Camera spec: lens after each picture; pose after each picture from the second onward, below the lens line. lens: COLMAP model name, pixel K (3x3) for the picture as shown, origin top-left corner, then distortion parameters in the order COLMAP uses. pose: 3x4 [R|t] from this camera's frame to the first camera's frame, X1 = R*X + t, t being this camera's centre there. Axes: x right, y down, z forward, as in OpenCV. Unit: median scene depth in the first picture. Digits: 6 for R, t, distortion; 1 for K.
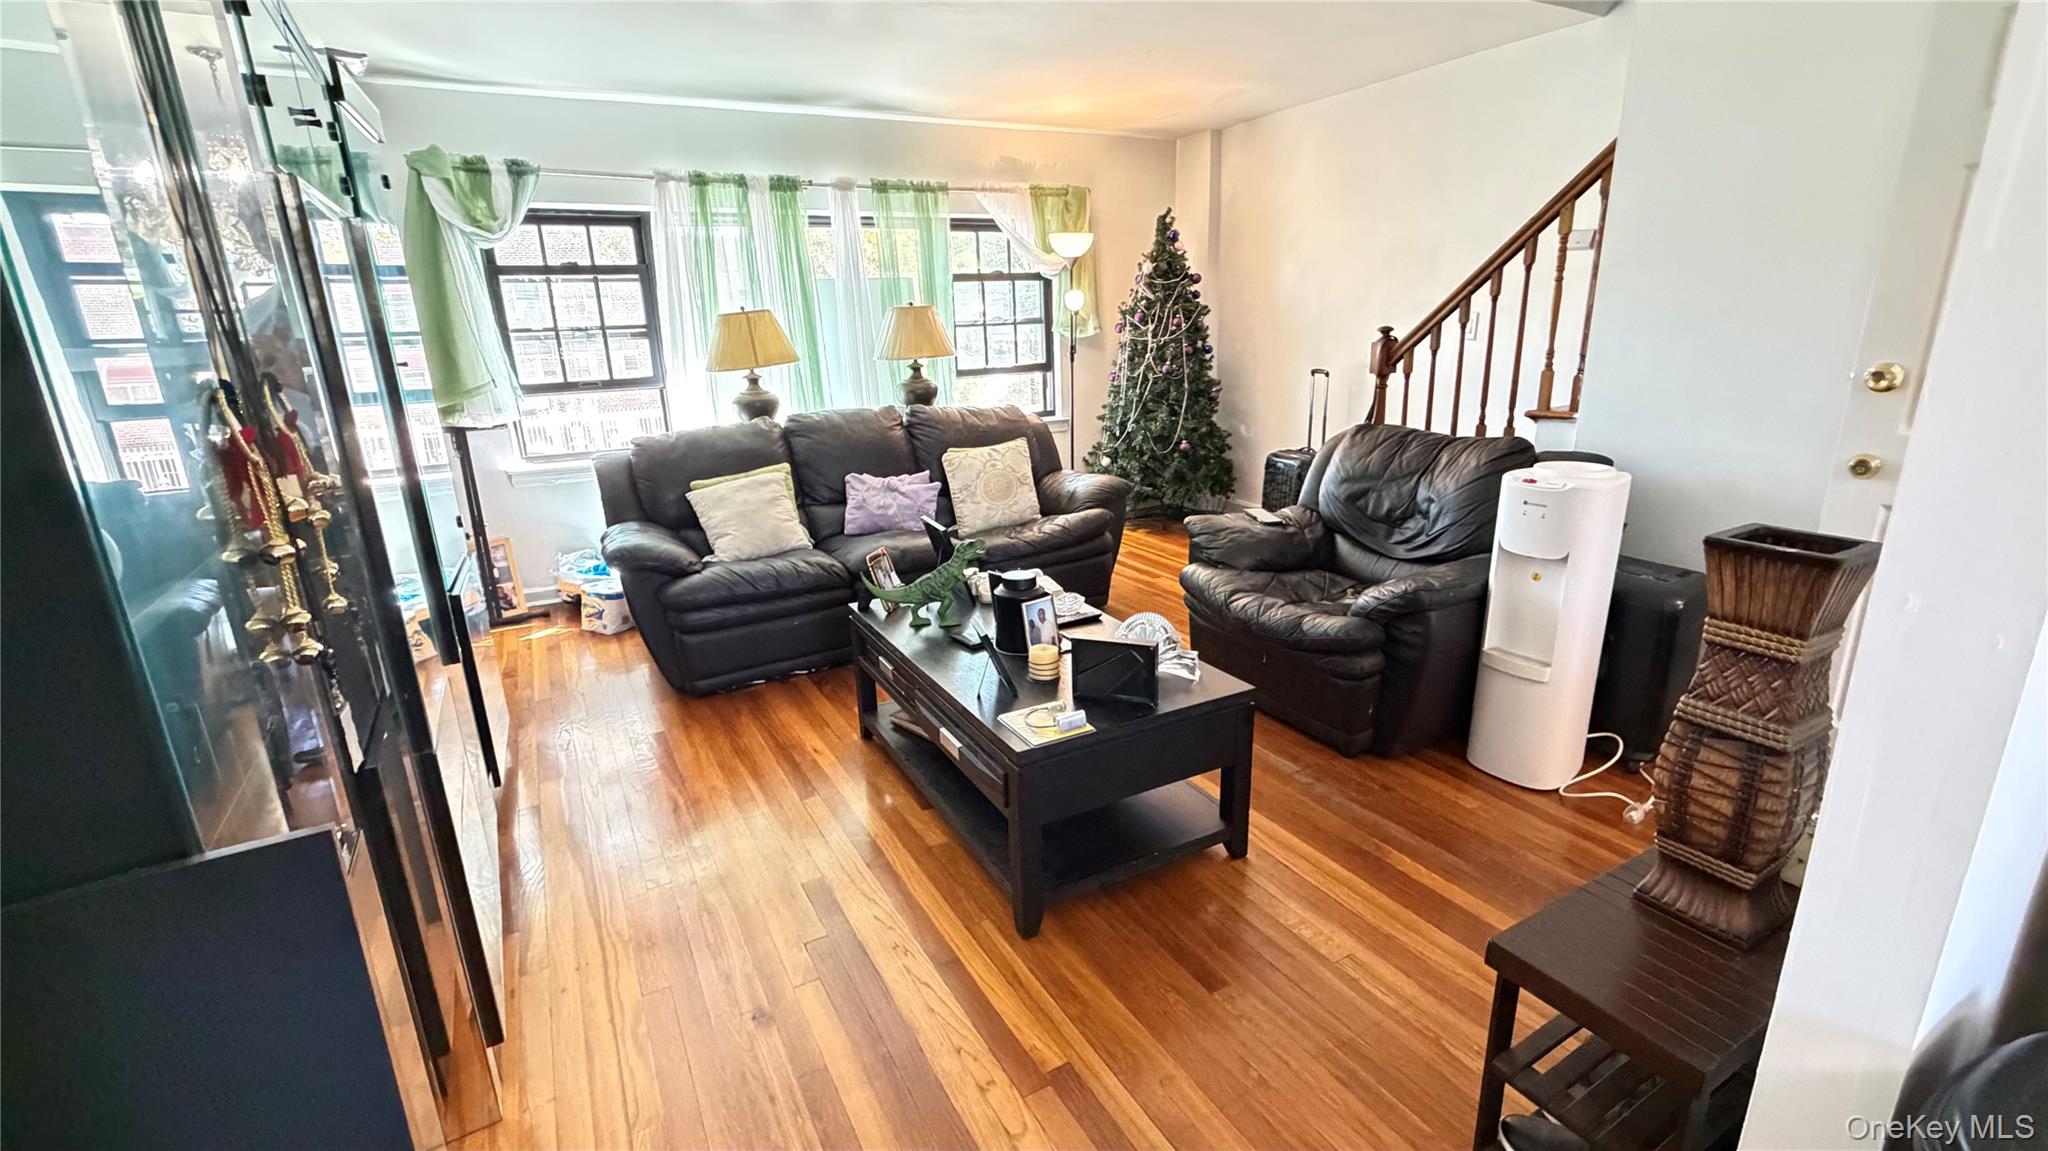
lens RADIAL K [[887.8, 0, 1024.0], [0, 887.8, 575.5], [0, 0, 1]] dist [-0.000853, -0.000062]
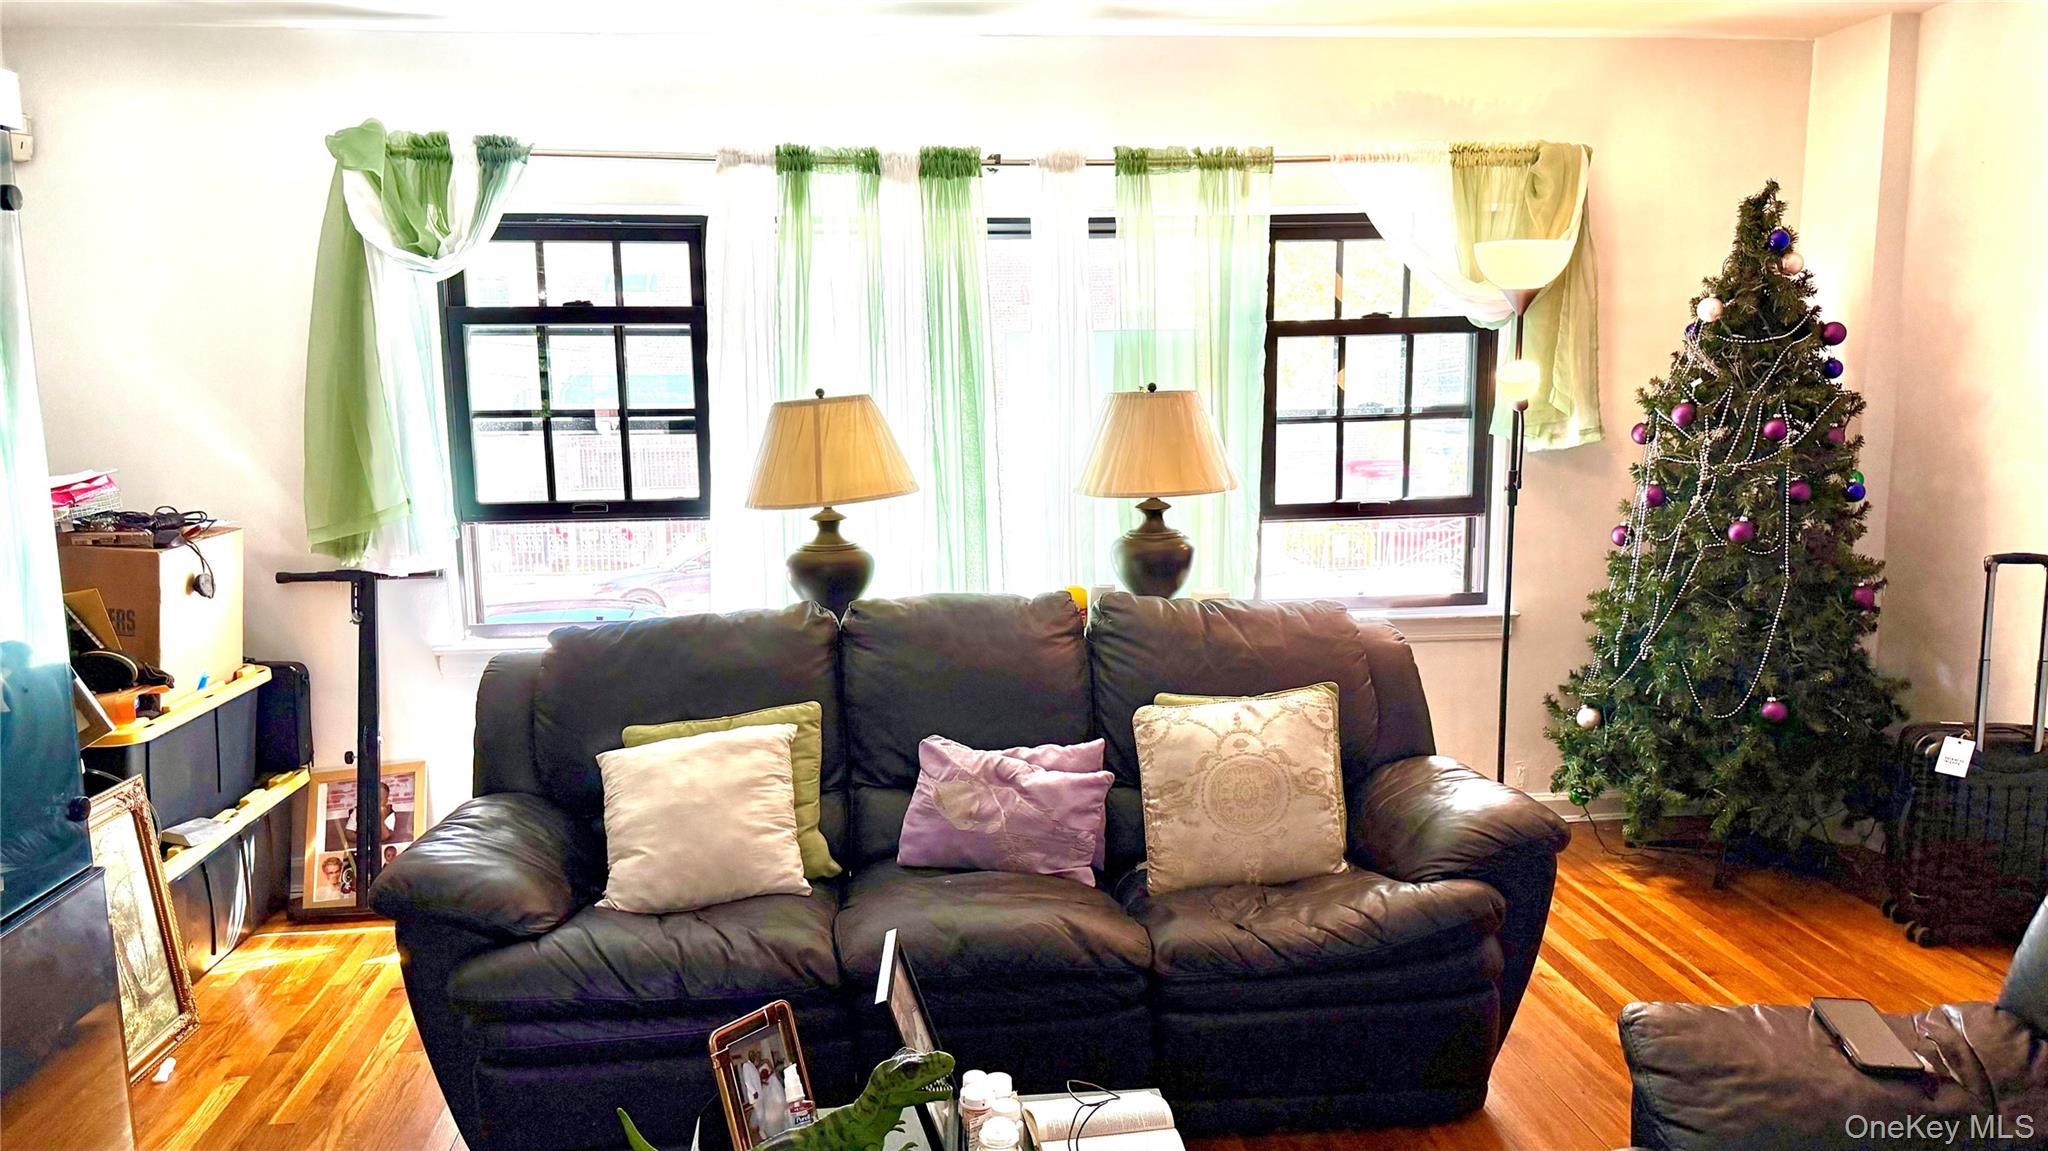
lens RADIAL K [[1452.0, 0, 1024.0], [0, 1452.0, 575.5], [0, 0, 1]] dist [0.074475, -0.103247]
pose [[0.925764, 0.076978, -0.370184, 0.115675], [-0.122159, 0.987443, -0.100164, -0.105273], [0.357825, 0.137949, 0.923543, 0.220977]]
